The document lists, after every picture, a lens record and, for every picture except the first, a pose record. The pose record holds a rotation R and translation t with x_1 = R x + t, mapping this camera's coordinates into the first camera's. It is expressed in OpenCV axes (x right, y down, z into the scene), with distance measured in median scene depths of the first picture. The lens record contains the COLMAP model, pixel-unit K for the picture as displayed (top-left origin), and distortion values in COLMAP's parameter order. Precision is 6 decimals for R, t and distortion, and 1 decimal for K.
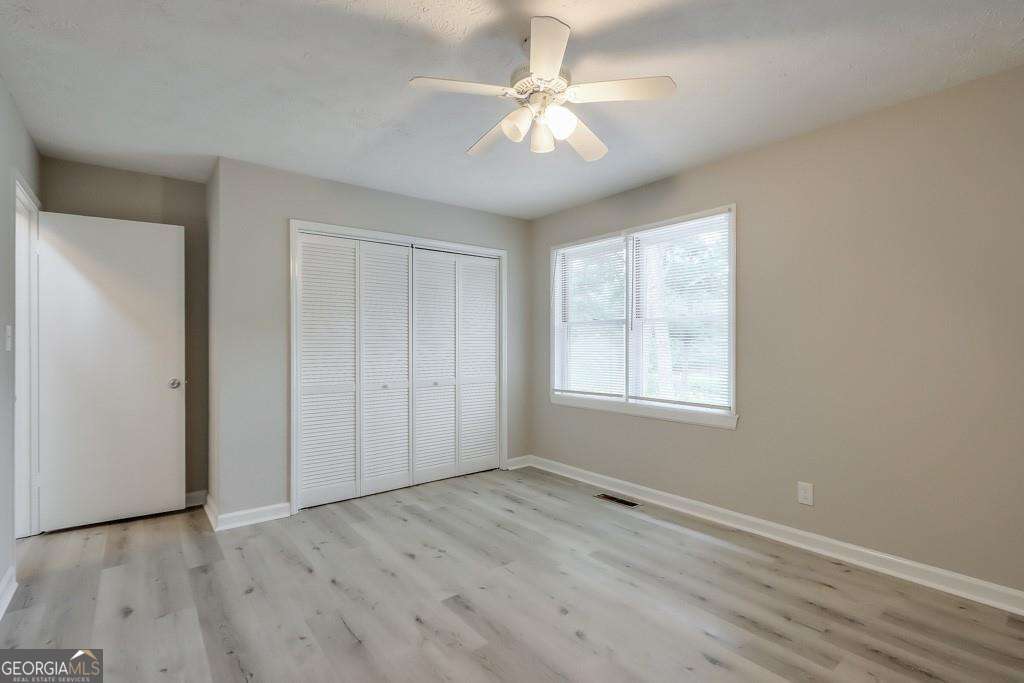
lens RADIAL K [[473.0, 0, 509.7], [0, 473.0, 343.9], [0, 0, 1]] dist [-0.001991, -0.000717]
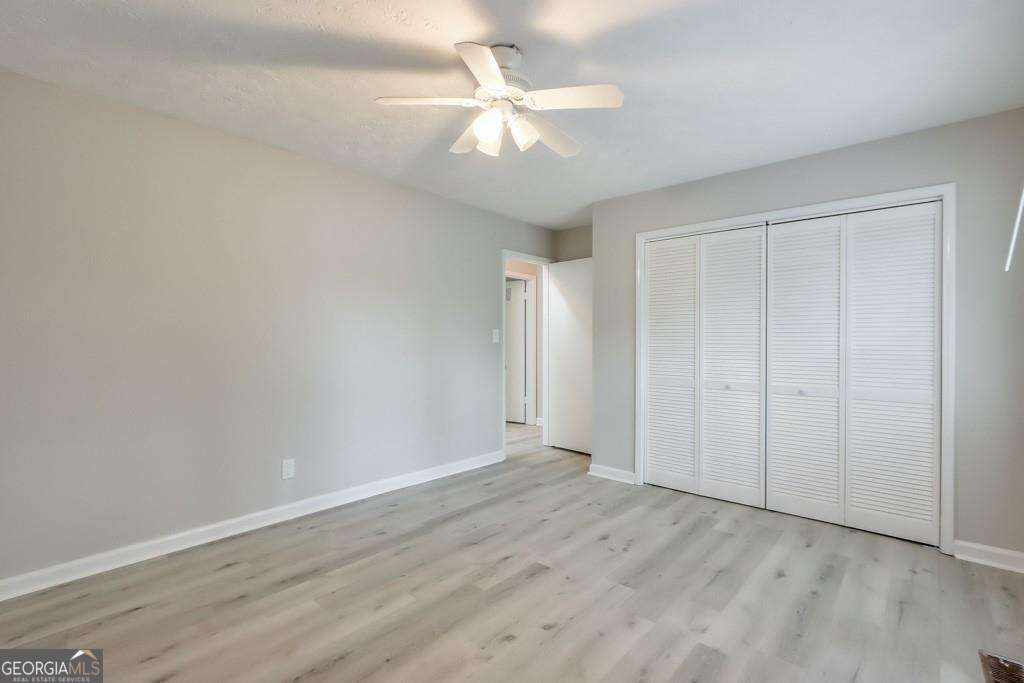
lens RADIAL K [[473.0, 0, 510.1], [0, 473.0, 339.0], [0, 0, 1]] dist [-0.001991, -0.000717]
pose [[0.169708, 0.001682, -0.985493, 0.652185], [-0.005225, 0.999986, 0.000807, -0.000890], [0.985481, 0.005012, 0.169714, 0.490446]]
